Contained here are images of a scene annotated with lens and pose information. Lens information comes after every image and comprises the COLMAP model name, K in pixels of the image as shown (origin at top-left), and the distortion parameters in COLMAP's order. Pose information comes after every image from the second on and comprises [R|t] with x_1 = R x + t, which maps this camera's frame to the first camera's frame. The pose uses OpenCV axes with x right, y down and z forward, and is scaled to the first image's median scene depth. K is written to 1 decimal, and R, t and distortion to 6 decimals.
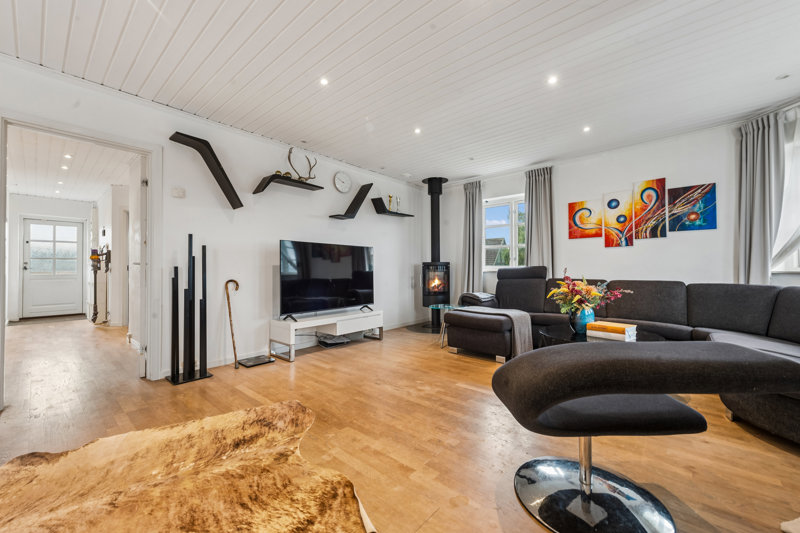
lens RADIAL K [[316.1, 0, 412.0], [0, 316.1, 267.3], [0, 0, 1]] dist [-0.005929, -0.000857]
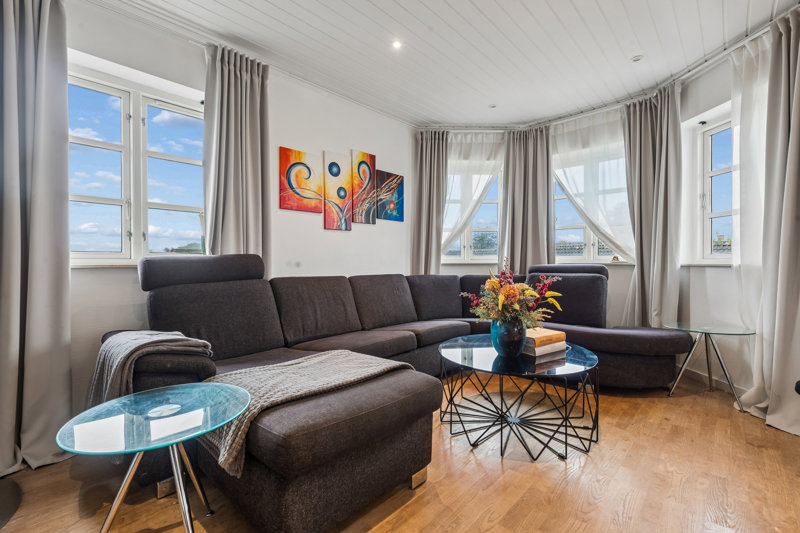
lens RADIAL K [[356.1, 0, 401.5], [0, 356.1, 264.4], [0, 0, 1]] dist [0.007109, -0.001302]
pose [[0.055509, -0.003810, 0.998451, -0.157244], [-0.005885, 0.999974, 0.004143, 0.008809], [-0.998441, -0.006105, 0.055485, 0.817972]]
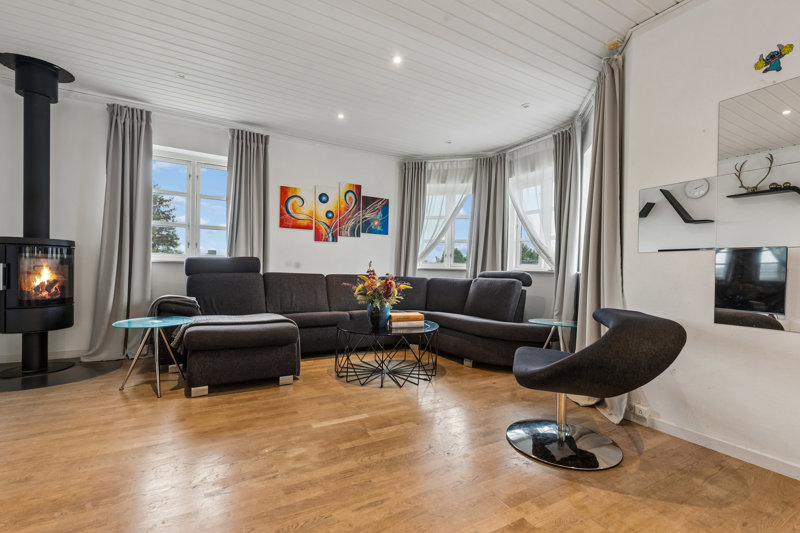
lens RADIAL K [[356.1, 0, 404.3], [0, 356.1, 275.6], [0, 0, 1]] dist [0.007109, -0.001302]
pose [[0.330601, -0.004485, 0.943760, -0.348645], [-0.034443, 0.999265, 0.016814, 0.016187], [-0.943142, -0.038064, 0.330204, 0.384132]]
